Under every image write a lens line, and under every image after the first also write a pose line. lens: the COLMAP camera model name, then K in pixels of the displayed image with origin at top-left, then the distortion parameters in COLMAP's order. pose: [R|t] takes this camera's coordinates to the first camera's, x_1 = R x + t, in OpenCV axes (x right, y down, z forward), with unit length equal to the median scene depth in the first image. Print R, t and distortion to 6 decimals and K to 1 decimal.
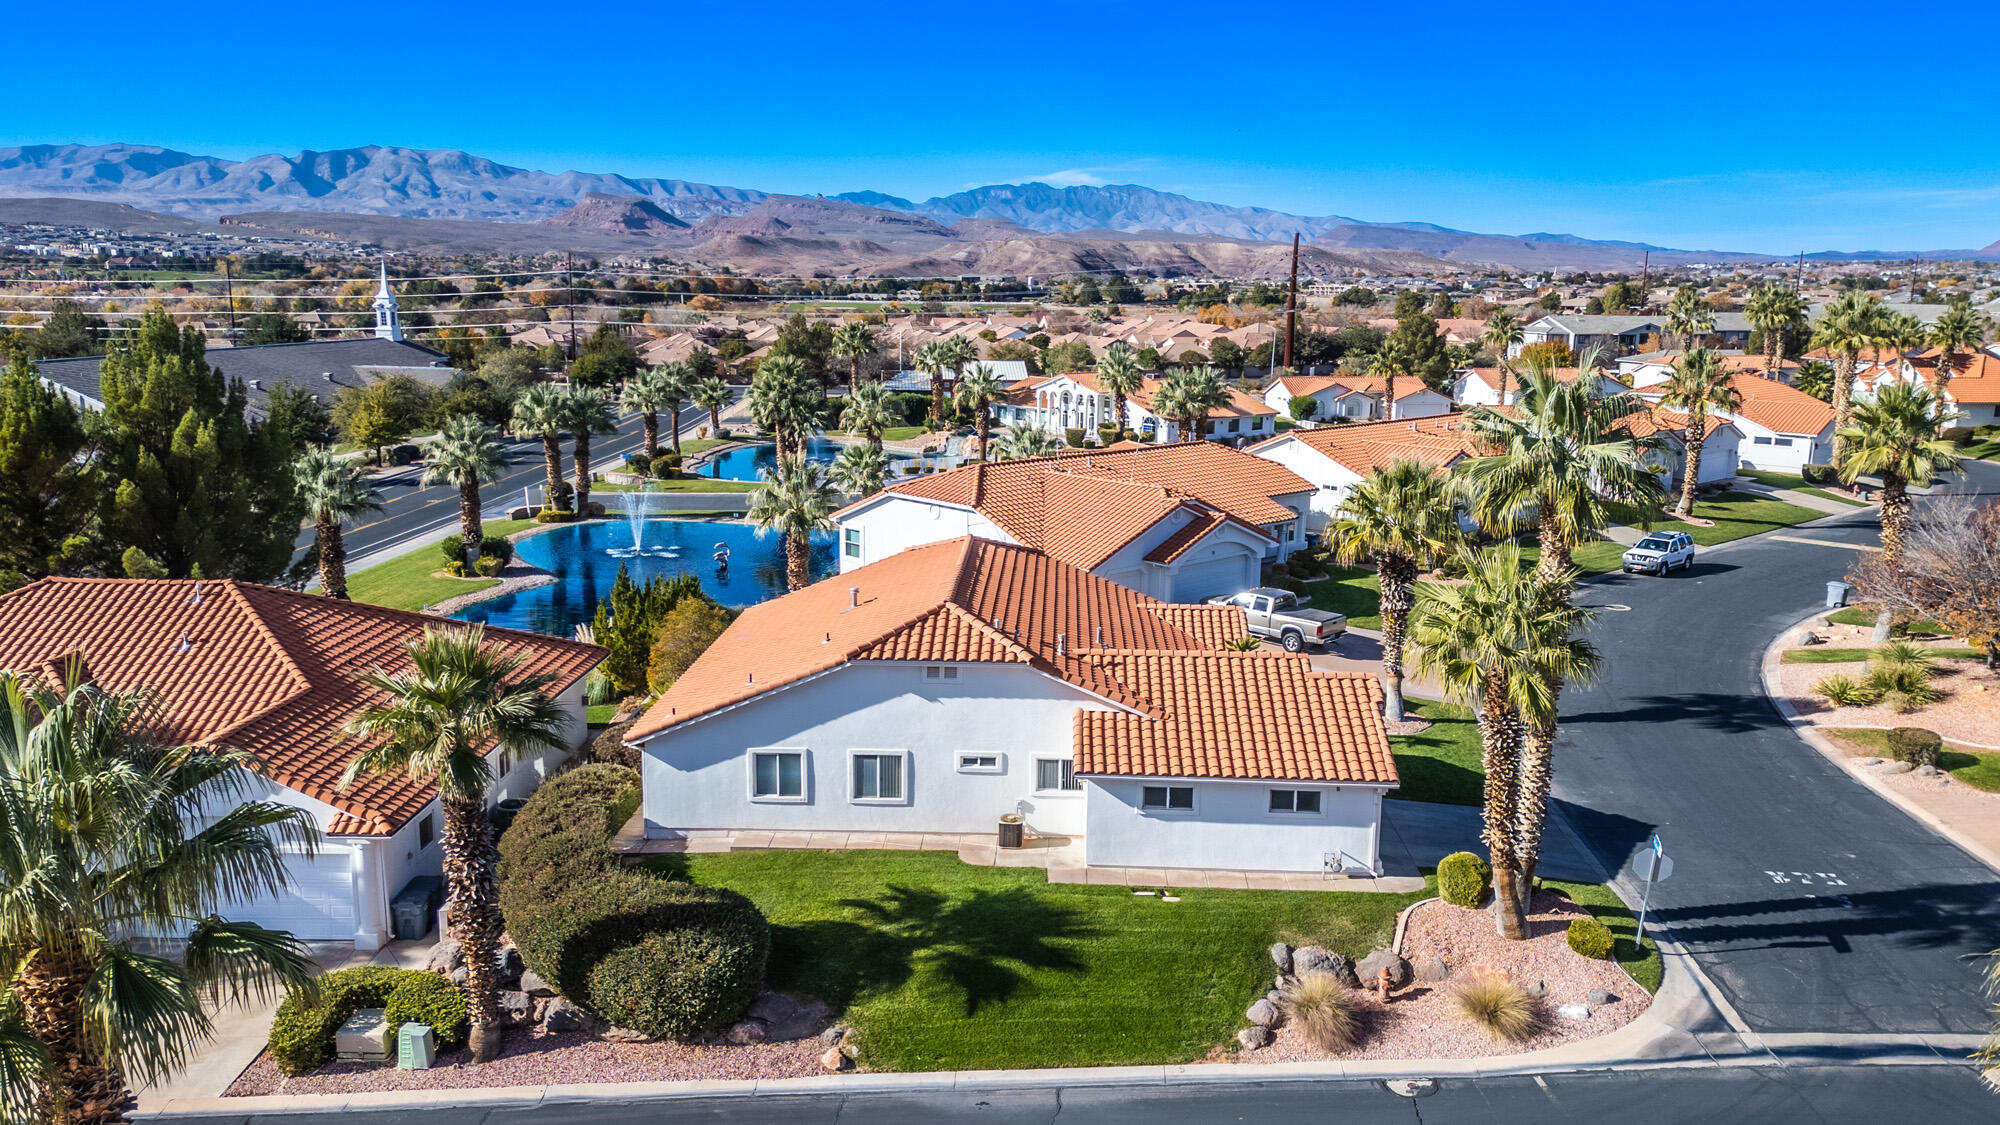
lens RADIAL K [[1645.1, 0, 1000.0], [0, 1645.1, 562.5], [0, 0, 1]] dist [0.102868, -0.109338]
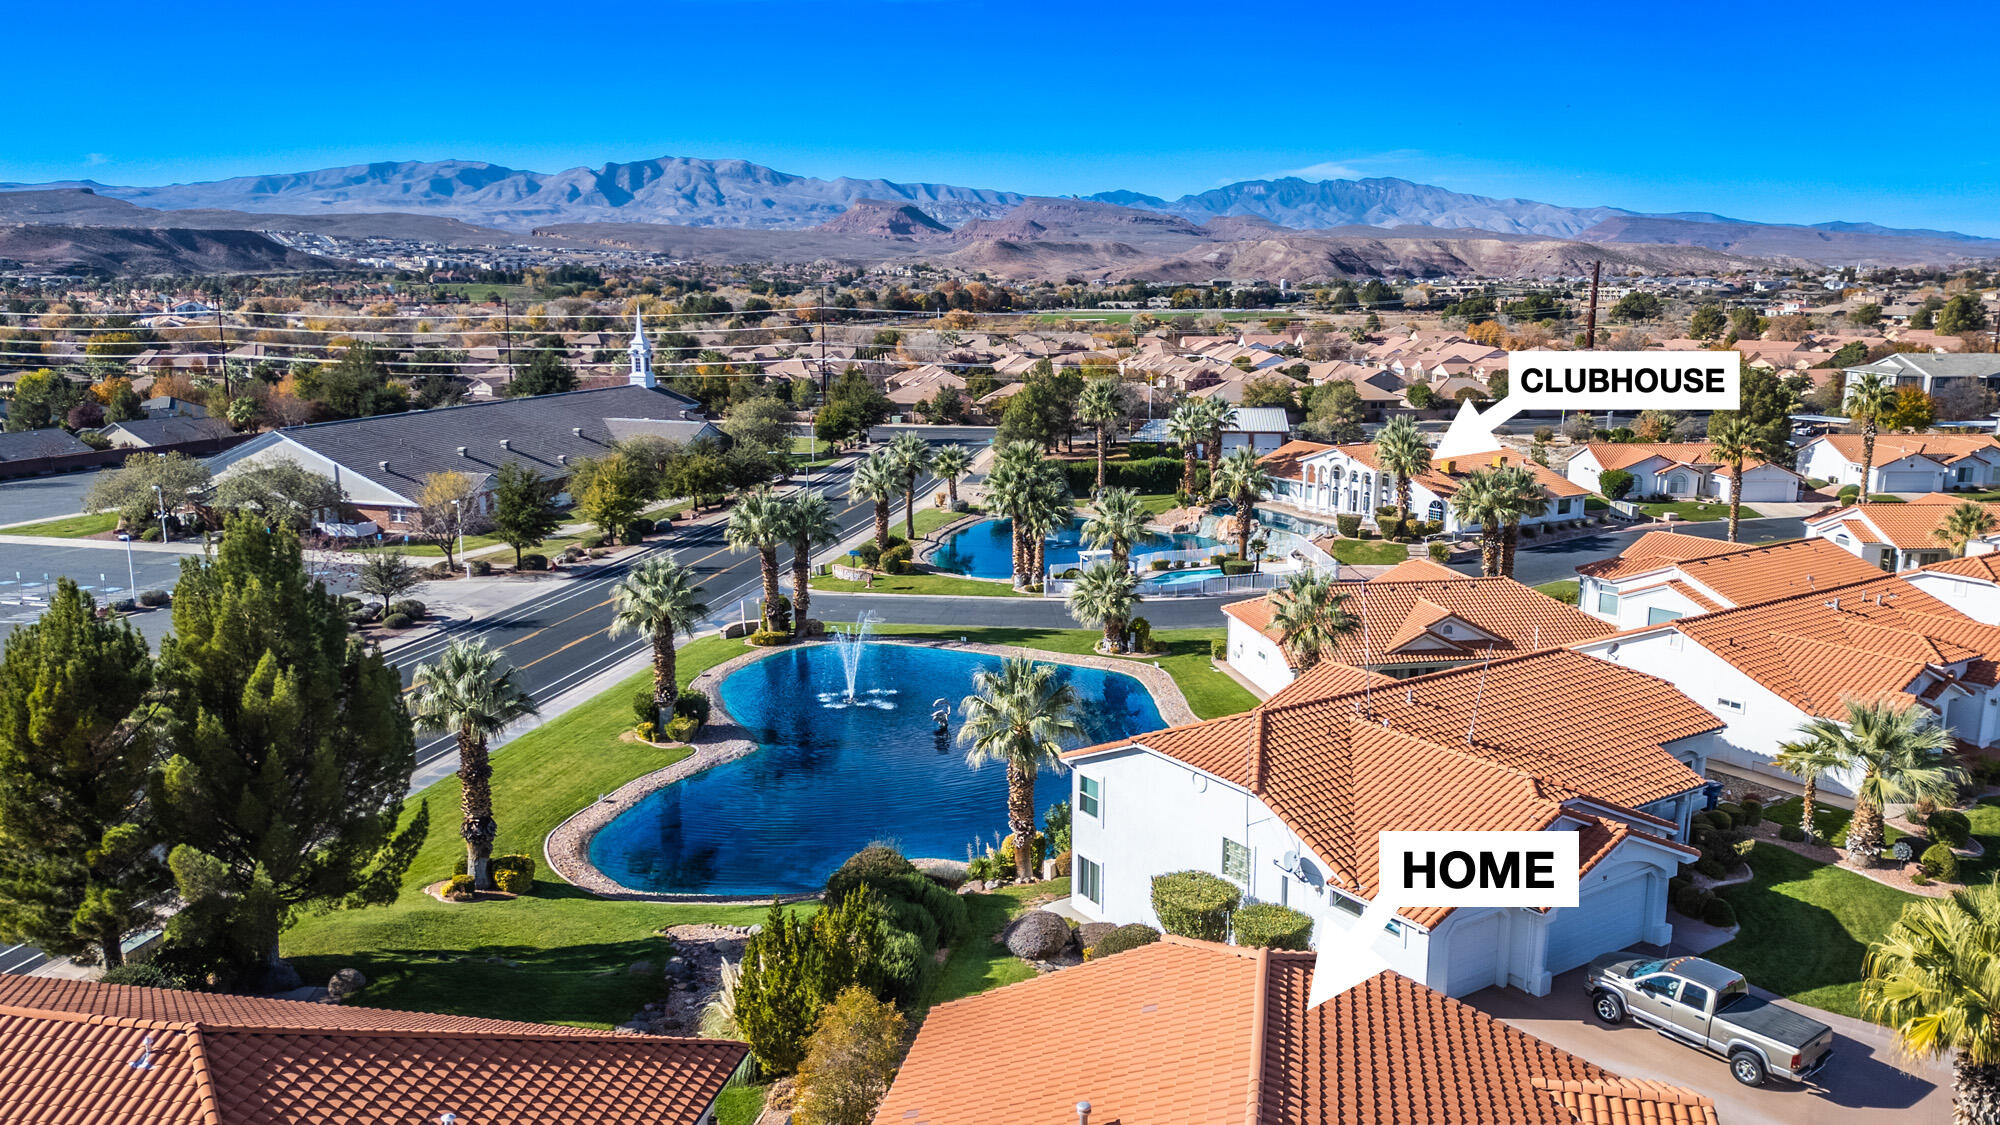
lens RADIAL K [[1407.3, 0, 1000.0], [0, 1407.3, 562.5], [0, 0, 1]] dist [0.093277, -0.103685]
pose [[0.986986, 0.027325, -0.158466, -0.010653], [-0.016834, 0.997599, 0.067175, -0.060563], [0.159921, -0.063633, 0.985077, 0.126873]]
